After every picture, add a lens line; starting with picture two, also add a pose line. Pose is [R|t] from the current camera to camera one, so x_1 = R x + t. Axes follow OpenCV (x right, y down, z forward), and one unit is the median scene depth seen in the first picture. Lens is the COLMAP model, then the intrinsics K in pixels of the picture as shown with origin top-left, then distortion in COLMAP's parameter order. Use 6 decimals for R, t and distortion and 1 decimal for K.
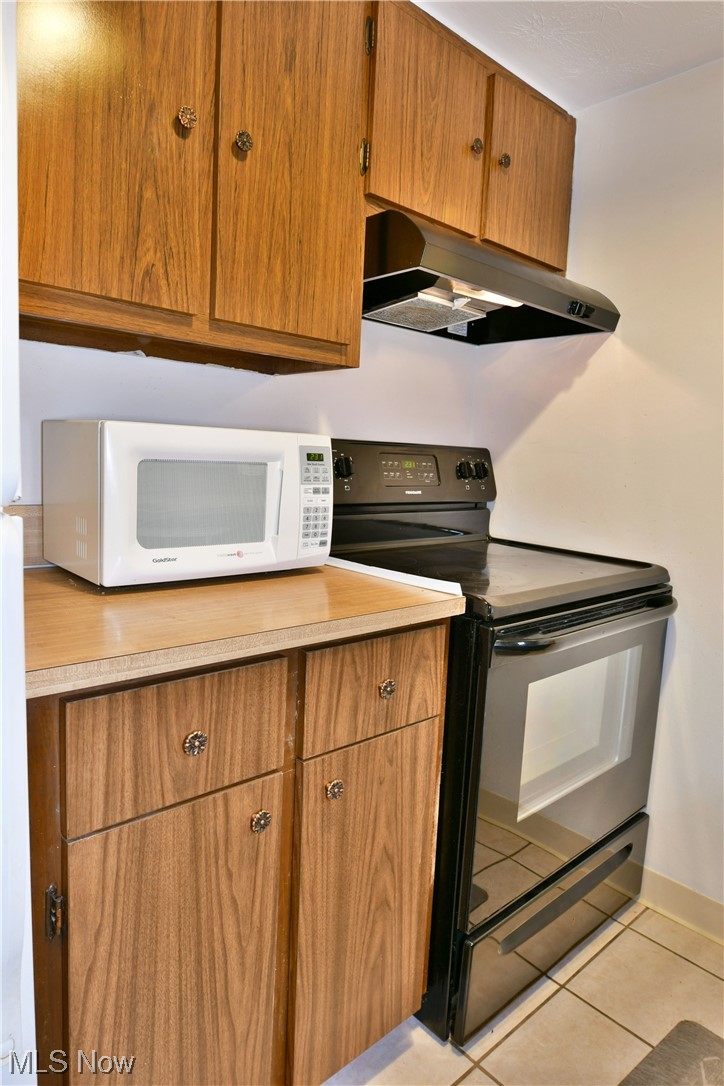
lens RADIAL K [[676.4, 0, 361.2], [0, 676.4, 539.1], [0, 0, 1]] dist [-0.012451, -0.004926]
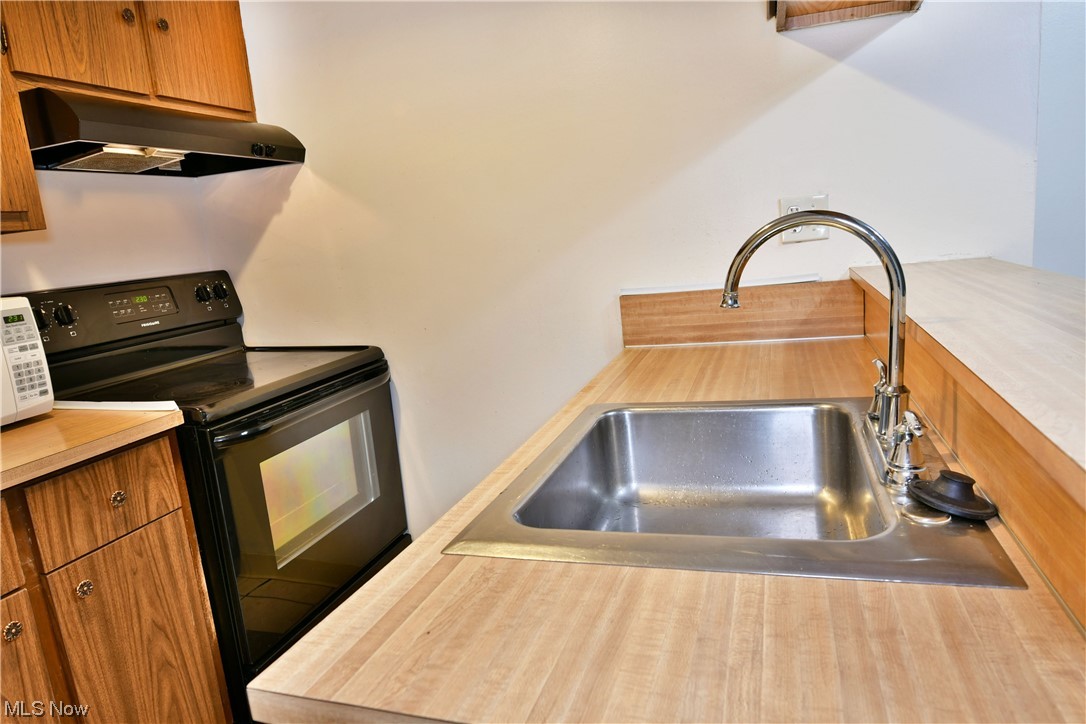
lens RADIAL K [[676.5, 0, 540.1], [0, 676.5, 363.2], [0, 0, 1]] dist [-0.008084, -0.008381]
pose [[0.871601, -0.209315, 0.443282, 0.199260], [0.181228, 0.977781, 0.105363, -0.010546], [-0.455487, -0.011499, 0.890168, -0.410551]]
